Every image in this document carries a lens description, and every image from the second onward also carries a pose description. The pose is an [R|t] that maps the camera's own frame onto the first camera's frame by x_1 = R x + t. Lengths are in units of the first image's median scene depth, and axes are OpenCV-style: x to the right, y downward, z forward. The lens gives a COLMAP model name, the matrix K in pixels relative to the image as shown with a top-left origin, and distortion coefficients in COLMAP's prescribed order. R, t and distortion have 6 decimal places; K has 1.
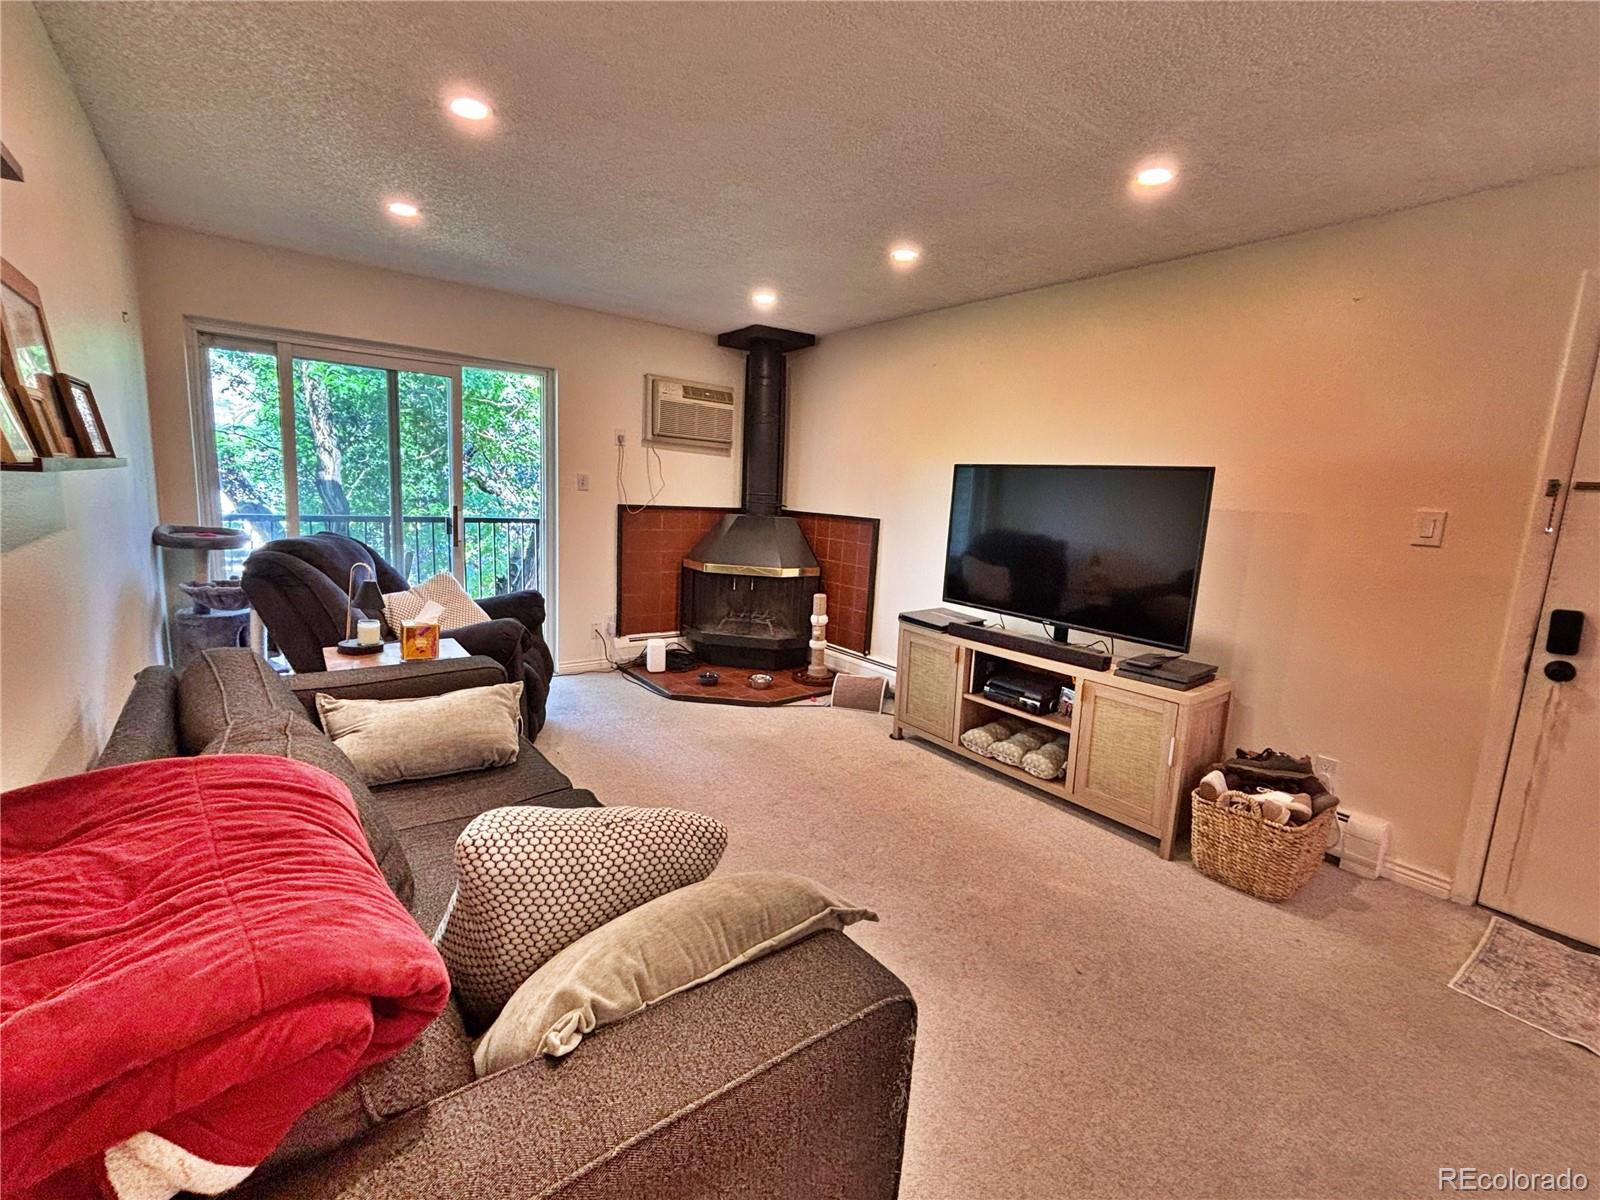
lens RADIAL K [[686.7, 0, 800.8], [0, 686.7, 599.5], [0, 0, 1]] dist [0.000059, 0.000225]
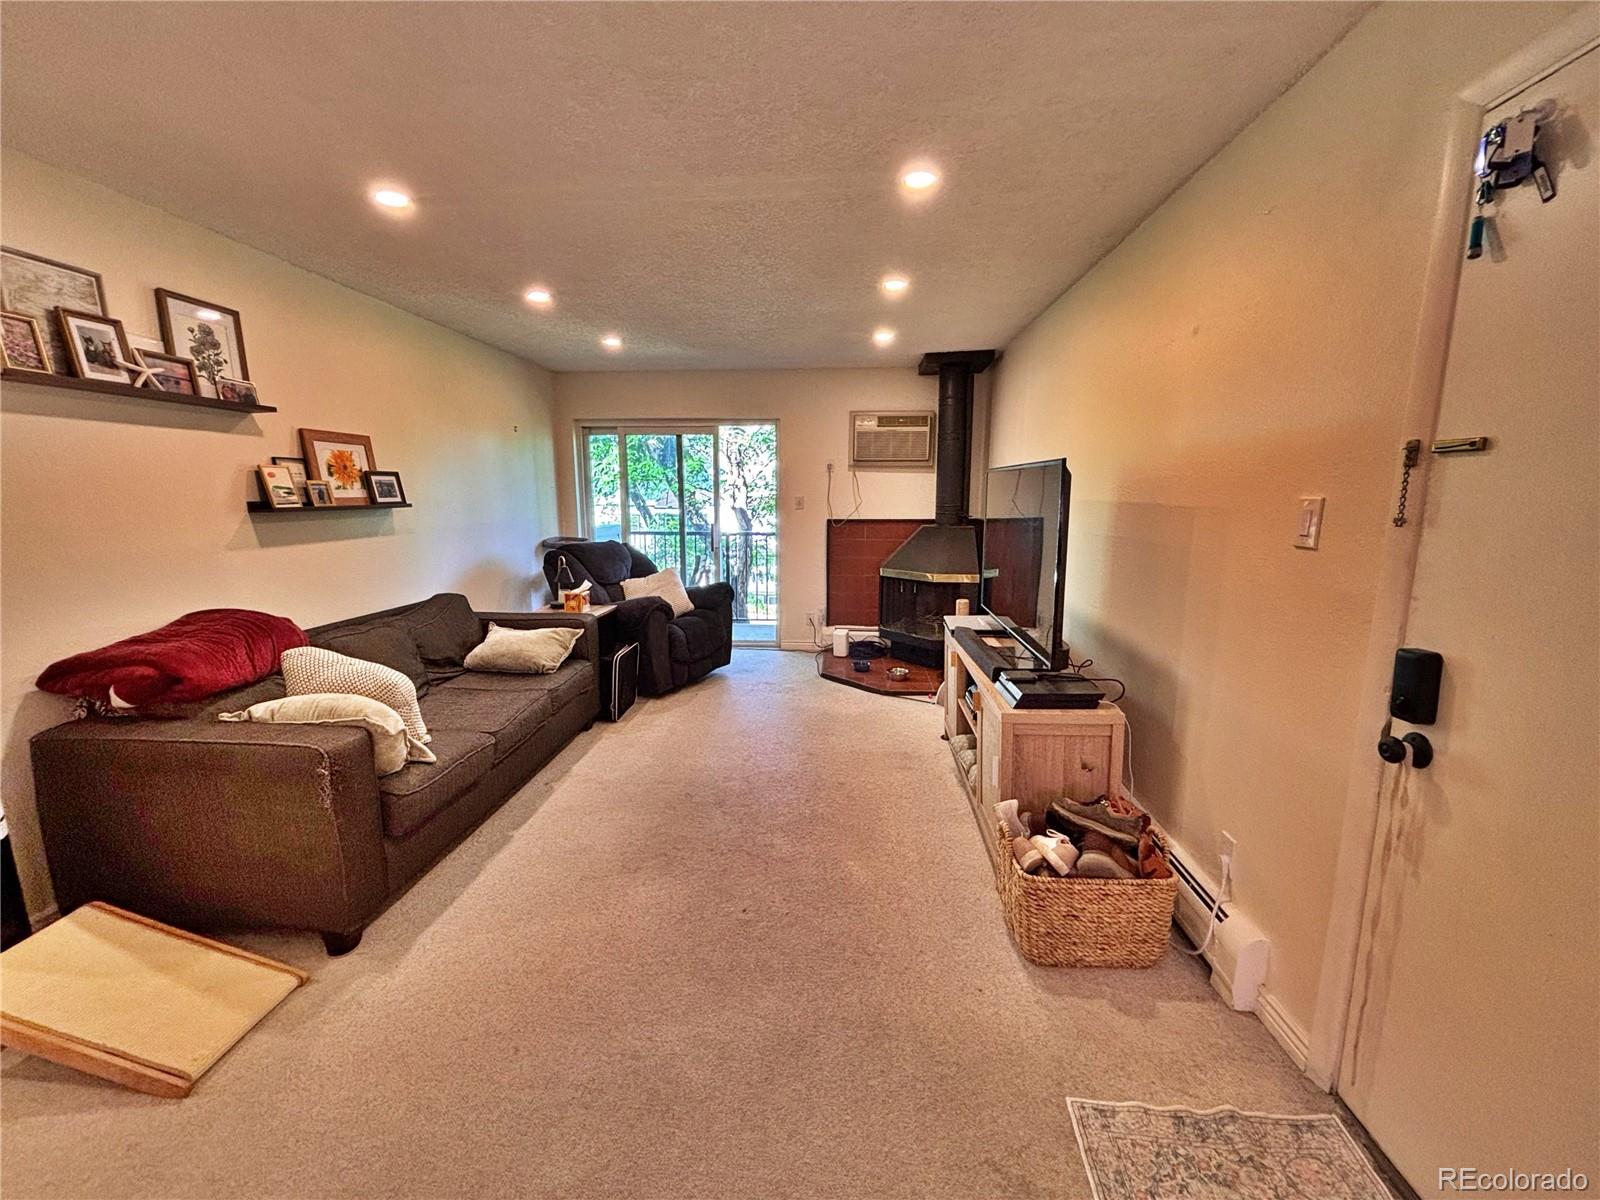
lens RADIAL K [[653.5, 0, 798.7], [0, 653.5, 600.3], [0, 0, 1]] dist [0.000690, 0.000478]
pose [[0.747161, 0.057426, -0.662158, 0.518460], [-0.069511, 0.997548, 0.008078, 0.002489], [0.660999, 0.039992, 0.749321, 0.092342]]
